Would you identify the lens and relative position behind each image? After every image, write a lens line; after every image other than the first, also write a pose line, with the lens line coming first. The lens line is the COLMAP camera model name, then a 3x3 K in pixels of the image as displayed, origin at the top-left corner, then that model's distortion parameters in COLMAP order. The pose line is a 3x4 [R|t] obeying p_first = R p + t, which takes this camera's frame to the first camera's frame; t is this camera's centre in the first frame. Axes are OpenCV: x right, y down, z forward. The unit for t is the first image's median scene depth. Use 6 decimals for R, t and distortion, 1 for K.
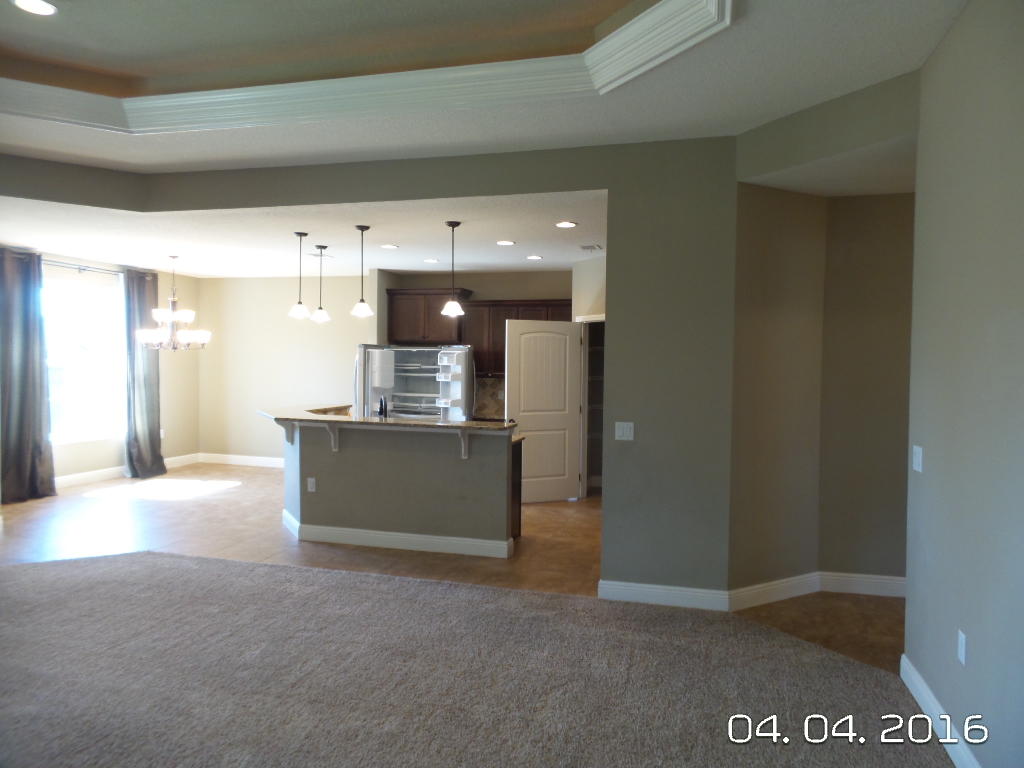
lens RADIAL K [[692.6, 0, 513.8], [0, 692.6, 393.5], [0, 0, 1]] dist [-0.003195, 0.002001]
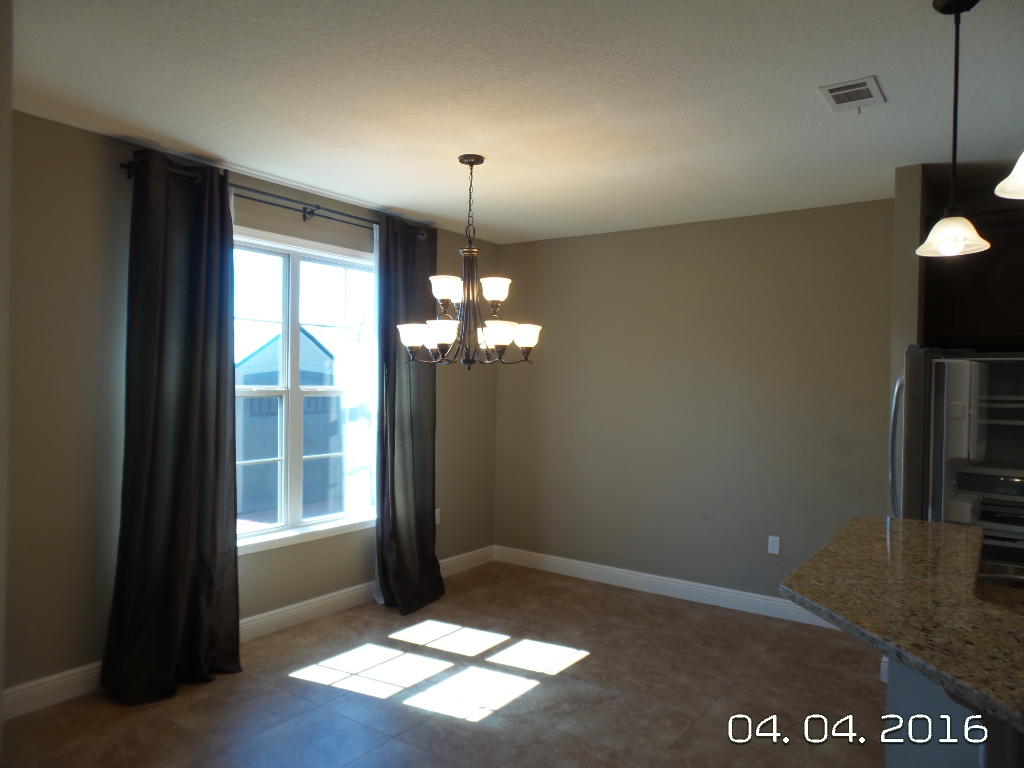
lens RADIAL K [[692.6, 0, 513.8], [0, 692.6, 393.5], [0, 0, 1]] dist [-0.003195, 0.002001]
pose [[0.938044, 0.005445, -0.346474, -0.278759], [-0.017248, 0.999371, -0.030992, -0.027973], [0.346087, 0.035048, 0.937548, 0.534222]]
